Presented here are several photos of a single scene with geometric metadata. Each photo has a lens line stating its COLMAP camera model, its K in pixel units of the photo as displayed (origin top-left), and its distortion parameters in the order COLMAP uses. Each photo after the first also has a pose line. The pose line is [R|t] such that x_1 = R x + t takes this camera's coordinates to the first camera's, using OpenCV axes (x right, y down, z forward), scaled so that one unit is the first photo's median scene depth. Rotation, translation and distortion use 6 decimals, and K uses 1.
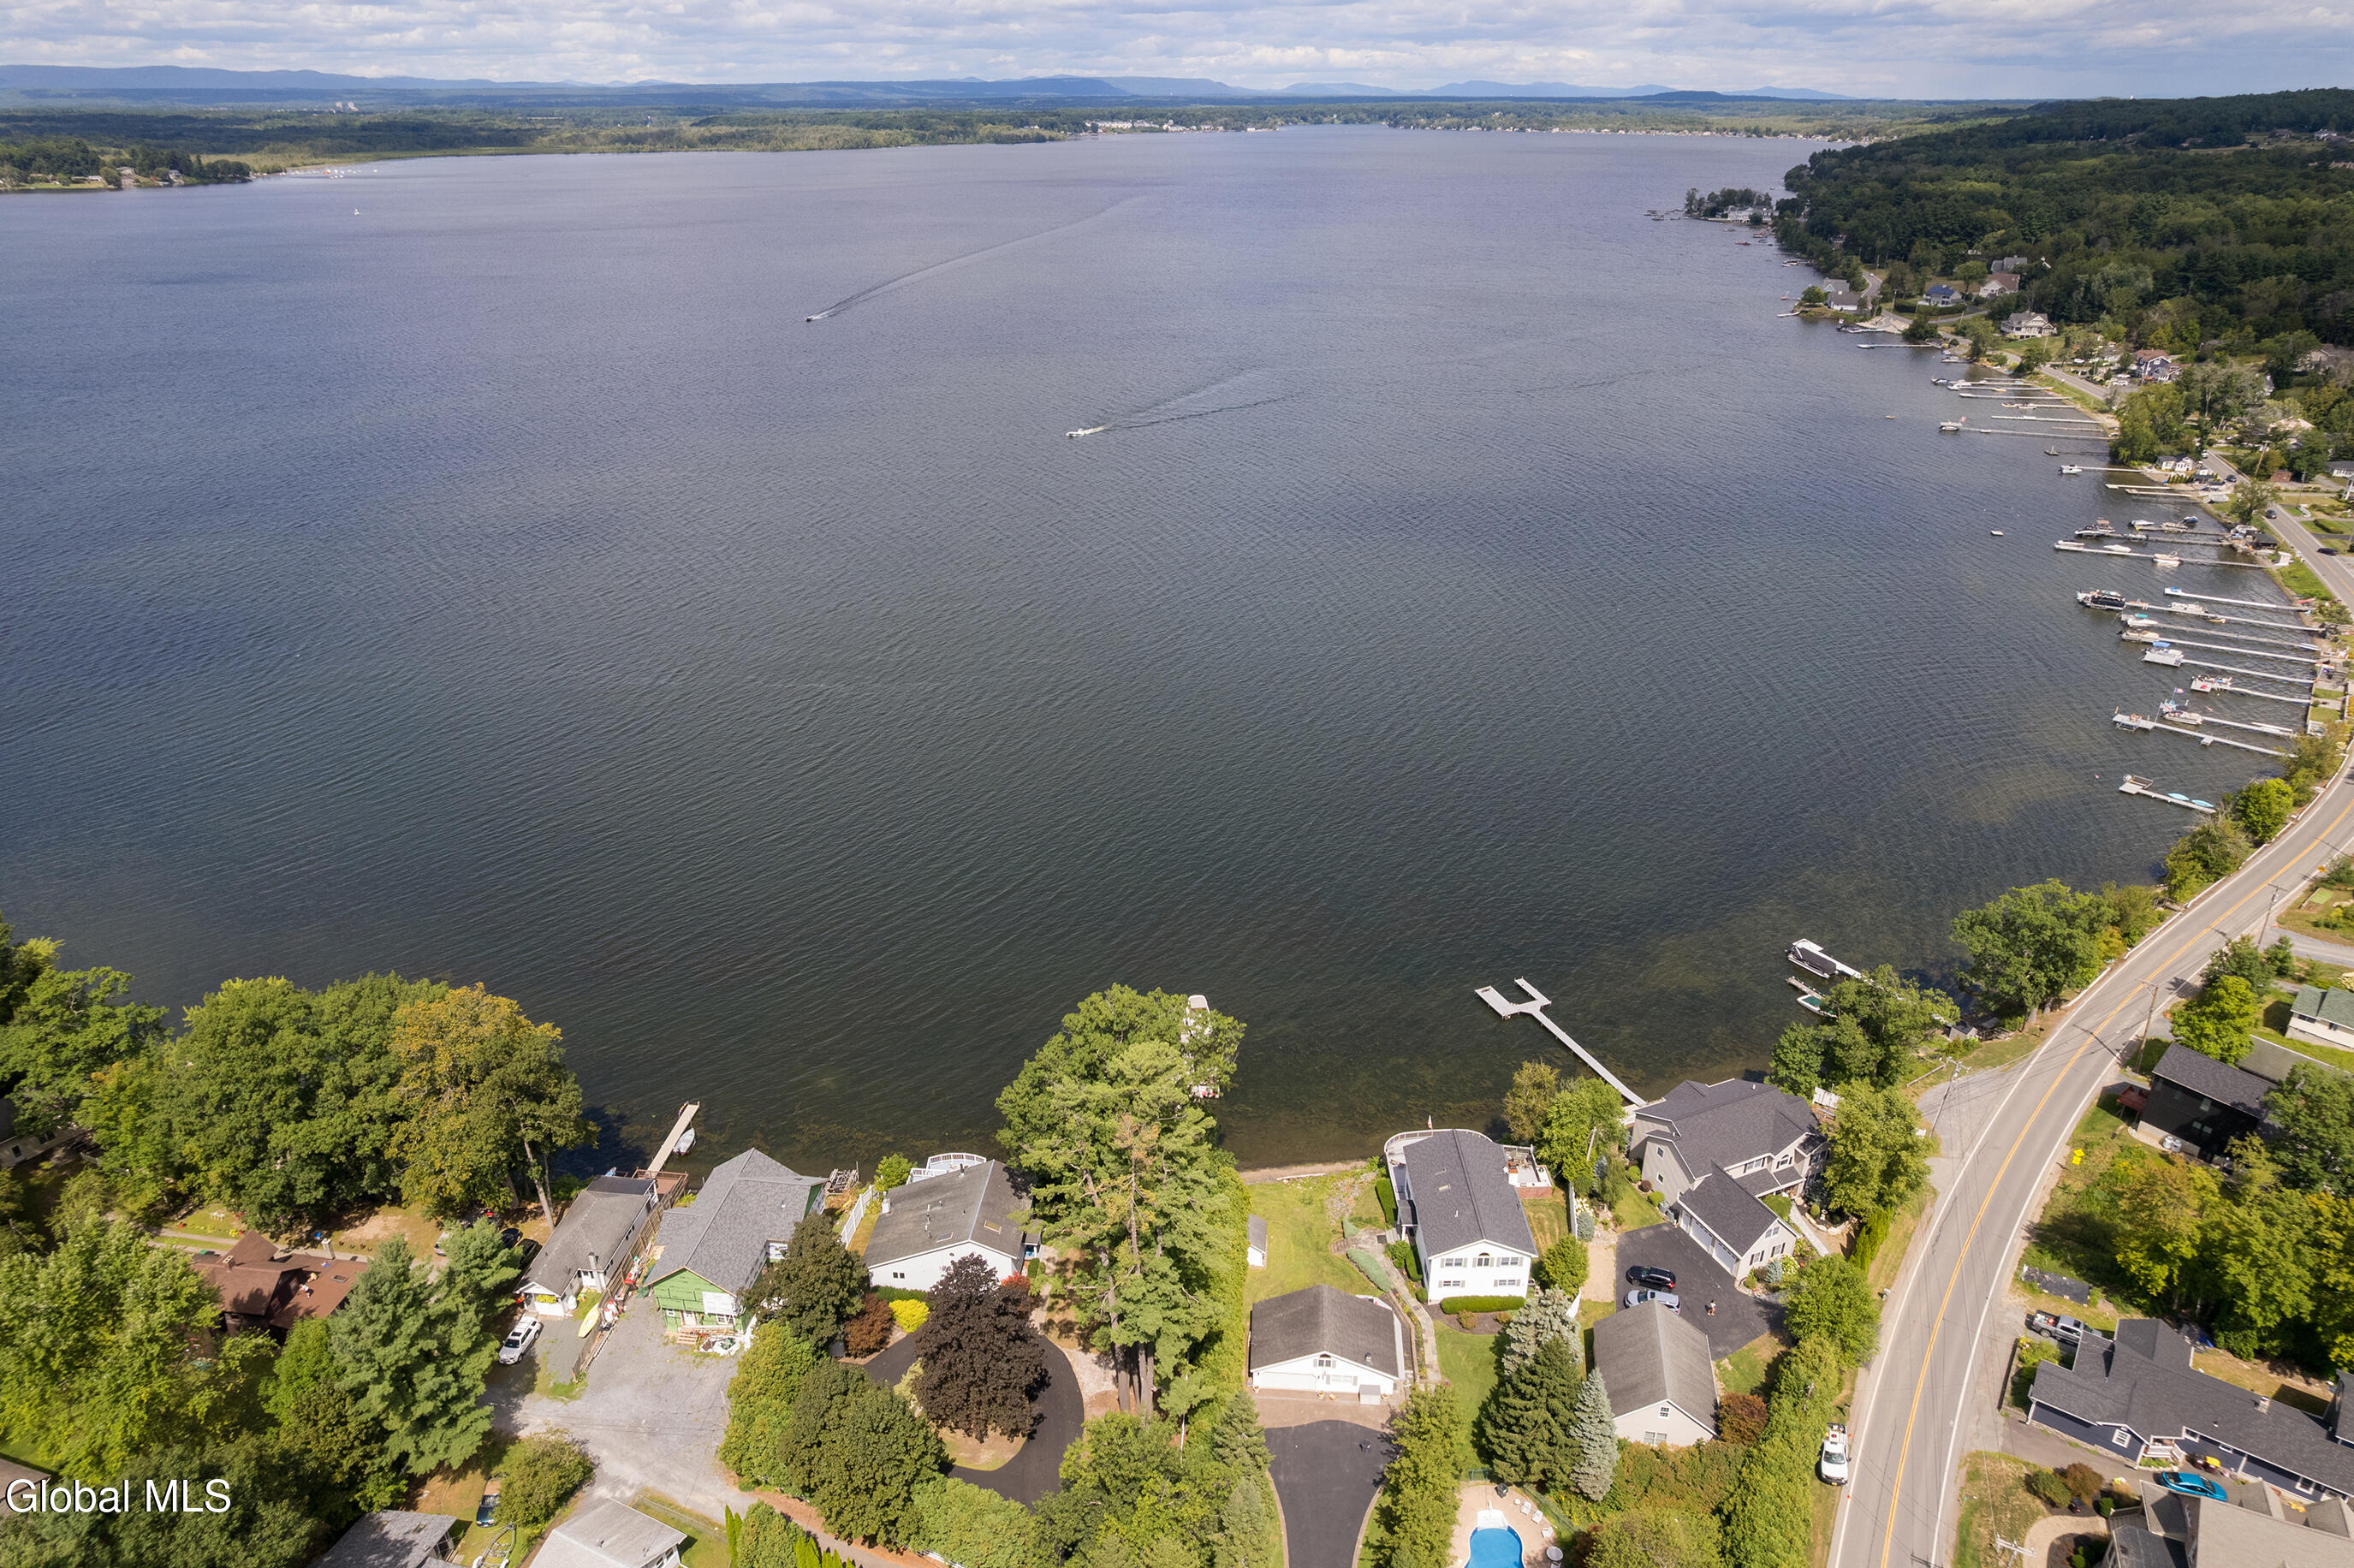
lens RADIAL K [[1505.2, 0, 1177.9], [0, 1505.2, 783.8], [0, 0, 1]] dist [-0.075108, 0.068054]
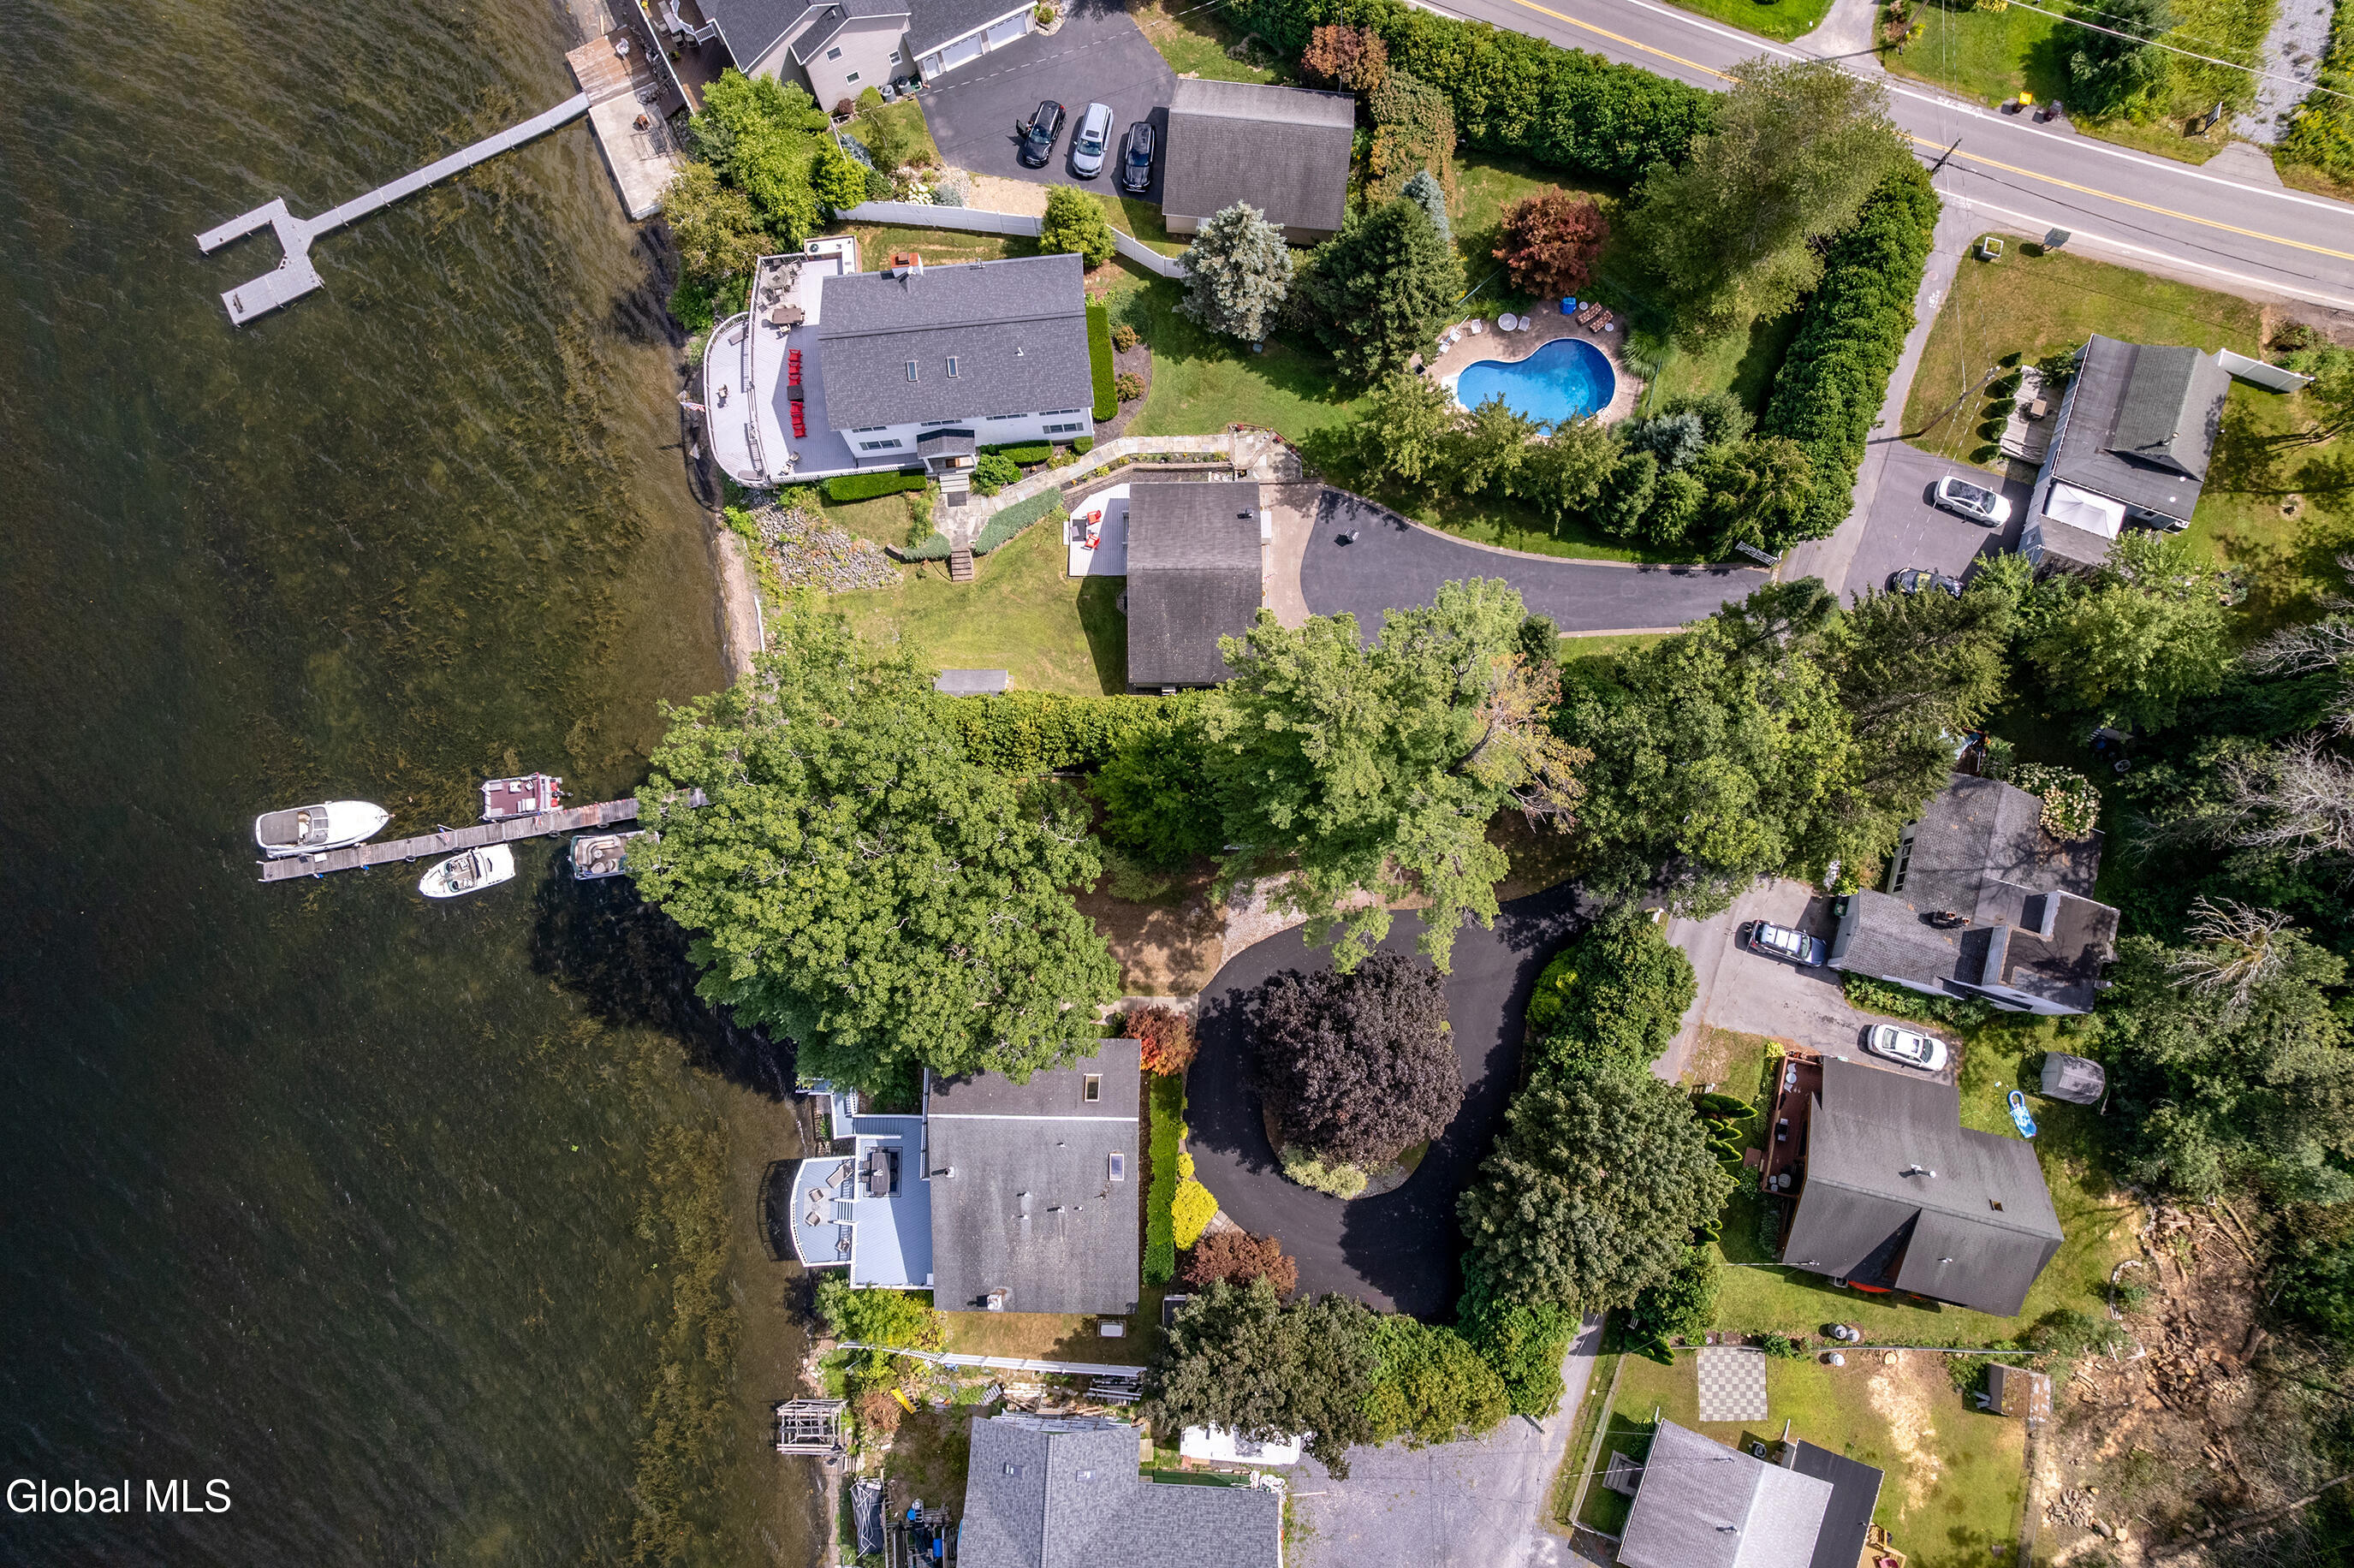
lens RADIAL K [[1505.2, 0, 1178.5], [0, 1505.2, 786.7], [0, 0, 1]] dist [-0.075108, 0.068054]
pose [[-0.071061, -0.979903, 0.186386, -0.115663], [0.434719, 0.137755, 0.889968, -0.217145], [-0.897758, 0.144267, 0.416194, 0.679596]]
